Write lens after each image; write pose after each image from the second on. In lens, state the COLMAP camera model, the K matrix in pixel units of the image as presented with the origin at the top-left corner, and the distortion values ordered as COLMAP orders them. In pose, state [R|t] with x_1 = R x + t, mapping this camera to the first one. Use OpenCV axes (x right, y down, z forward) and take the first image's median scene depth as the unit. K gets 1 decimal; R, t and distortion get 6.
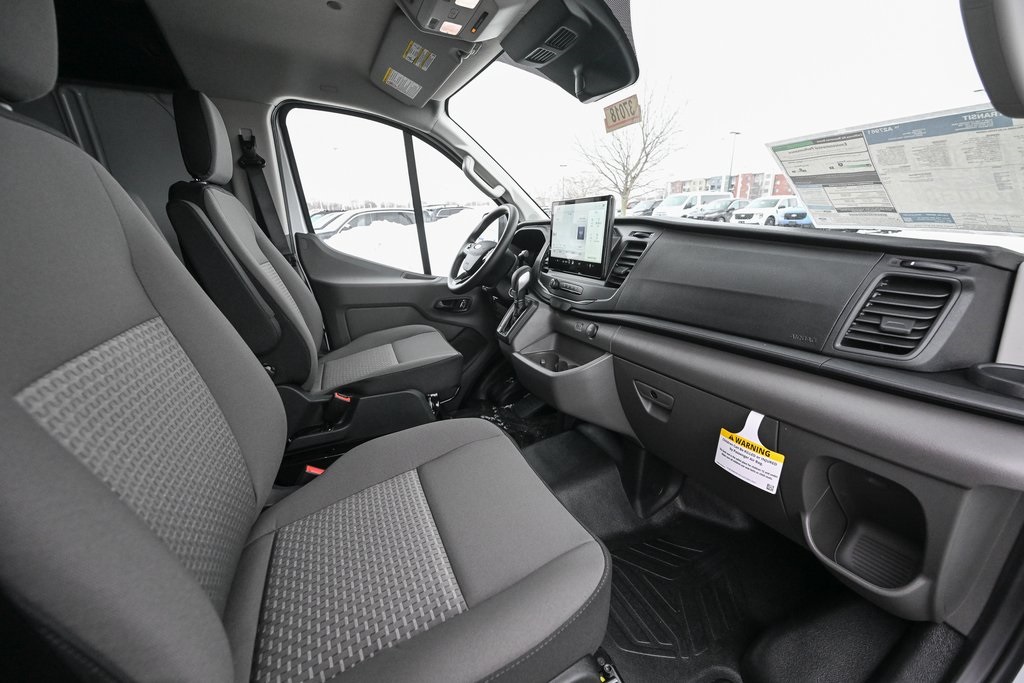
lens RADIAL K [[398.8, 0, 515.3], [0, 398.8, 342.2], [0, 0, 1]] dist [-0.001125, 0.000137]
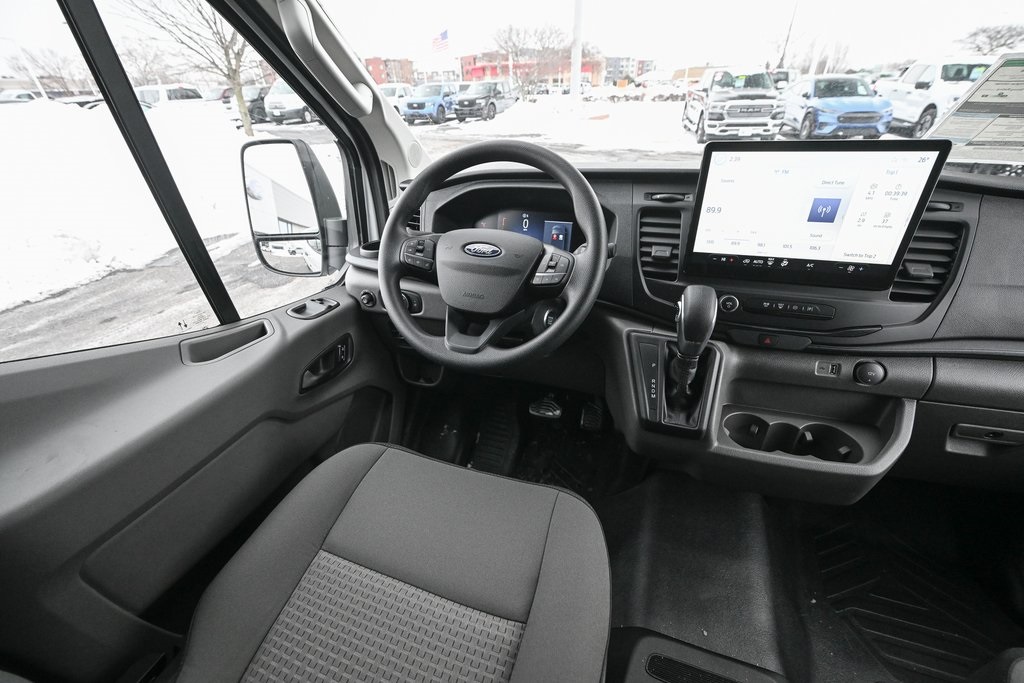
lens RADIAL K [[398.8, 0, 512.7], [0, 398.8, 339.4], [0, 0, 1]] dist [-0.001125, 0.000137]
pose [[0.667024, -0.386438, 0.636981, -0.574747], [0.235075, 0.920455, 0.312252, -0.418405], [-0.706979, -0.058541, 0.704807, 1.001051]]
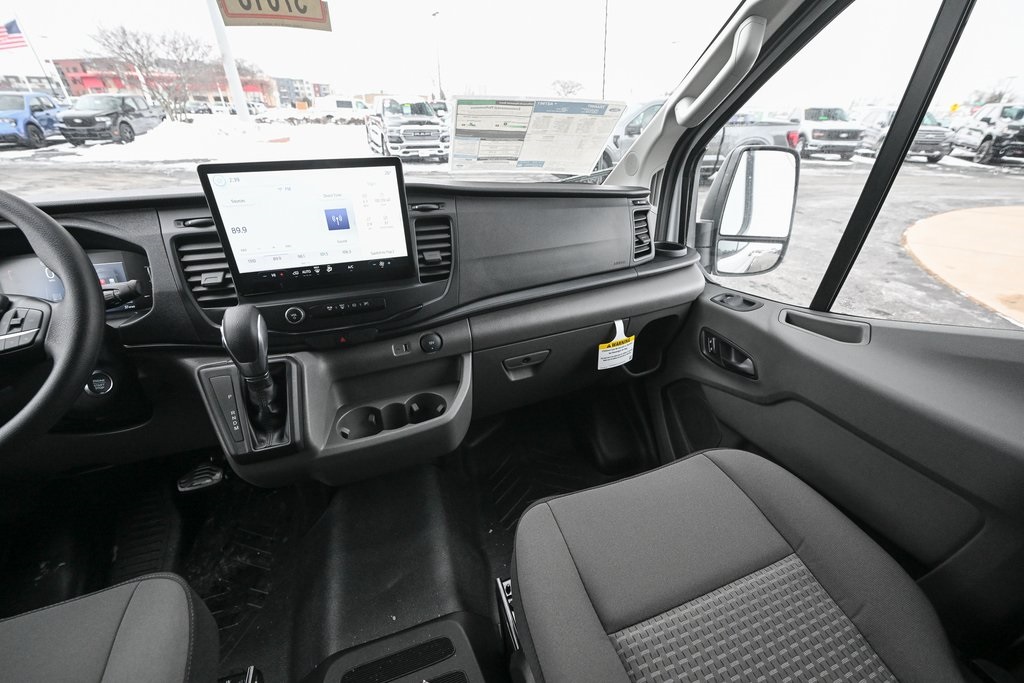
lens RADIAL K [[398.8, 0, 509.7], [0, 398.8, 338.5], [0, 0, 1]] dist [-0.001125, 0.000137]
pose [[0.080236, -0.467749, 0.880212, -0.483535], [0.290995, 0.855583, 0.428136, -0.333309], [-0.953354, 0.221786, 0.204761, 0.730559]]
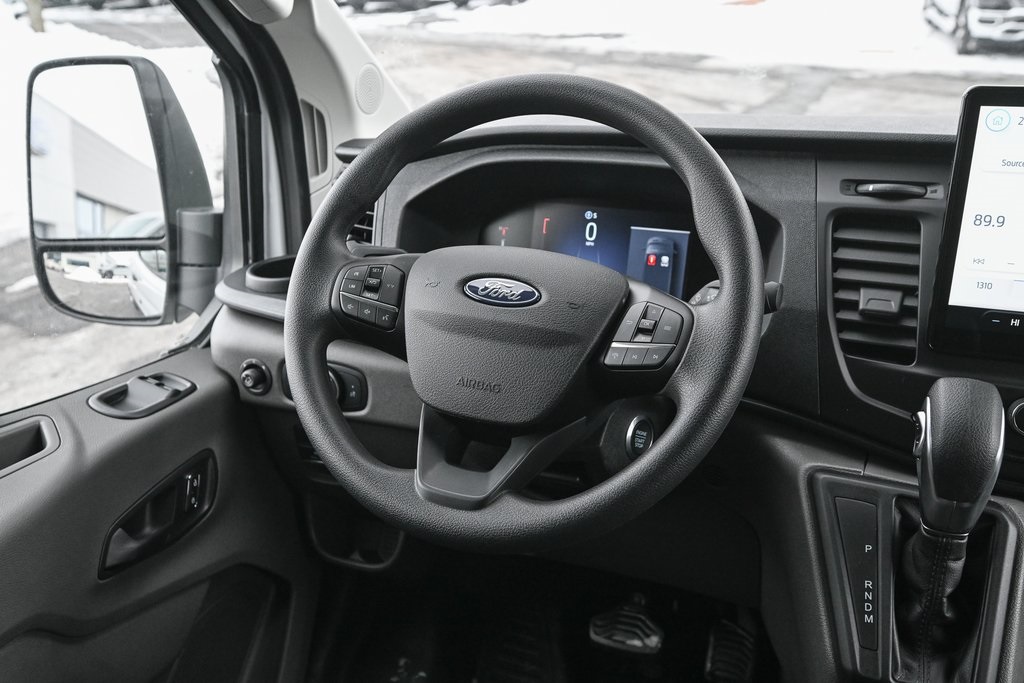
lens RADIAL K [[875.7, 0, 513.6], [0, 875.7, 337.7], [0, 0, 1]] dist [-0.007591, 0.003264]
pose [[0.707629, -0.276733, 0.650139, -0.587810], [0.218567, 0.960716, 0.171036, -0.441375], [-0.671930, 0.021068, 0.740315, 0.987618]]
